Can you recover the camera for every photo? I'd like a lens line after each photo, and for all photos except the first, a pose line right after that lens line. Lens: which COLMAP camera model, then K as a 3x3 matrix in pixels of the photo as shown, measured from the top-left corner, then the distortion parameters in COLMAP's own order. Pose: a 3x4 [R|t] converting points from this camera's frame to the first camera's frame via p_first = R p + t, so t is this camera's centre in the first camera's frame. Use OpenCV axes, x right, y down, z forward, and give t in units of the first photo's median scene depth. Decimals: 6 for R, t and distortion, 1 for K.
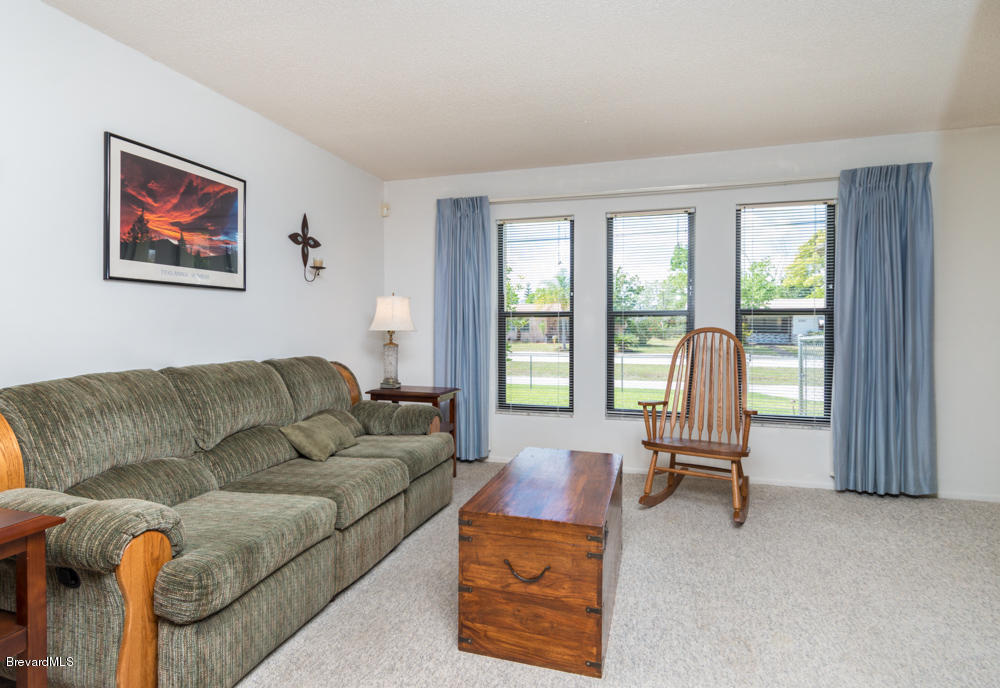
lens RADIAL K [[548.2, 0, 481.8], [0, 548.2, 330.0], [0, 0, 1]] dist [0.011840, -0.014301]
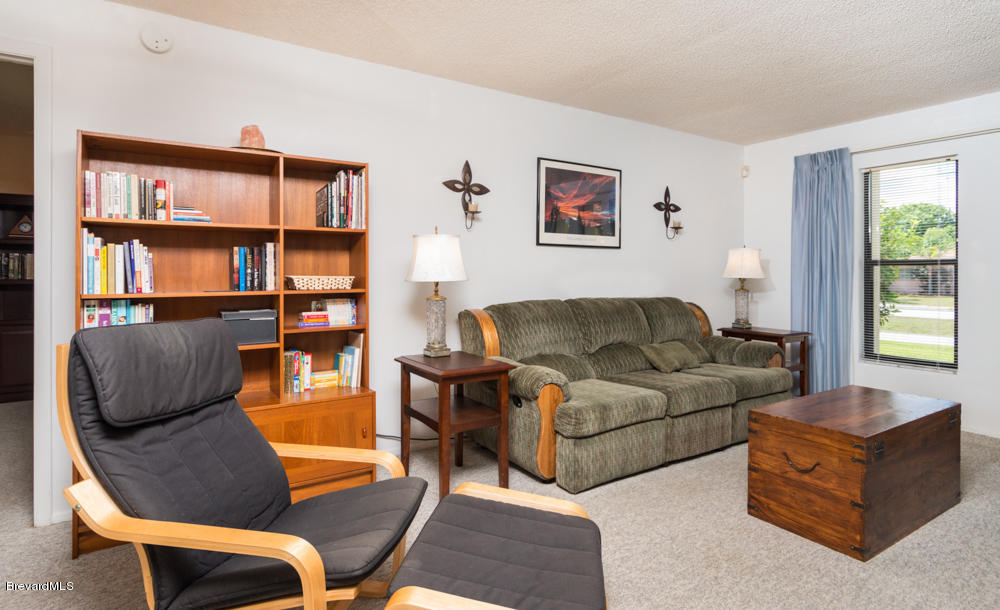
lens RADIAL K [[526.6, 0, 498.4], [0, 526.6, 274.9], [0, 0, 1]] dist [0.000802, 0.000251]
pose [[0.772060, 0.004267, -0.635535, 0.221493], [-0.008782, 0.999954, -0.003955, 0.005342], [0.635489, 0.008635, 0.772062, -0.284337]]
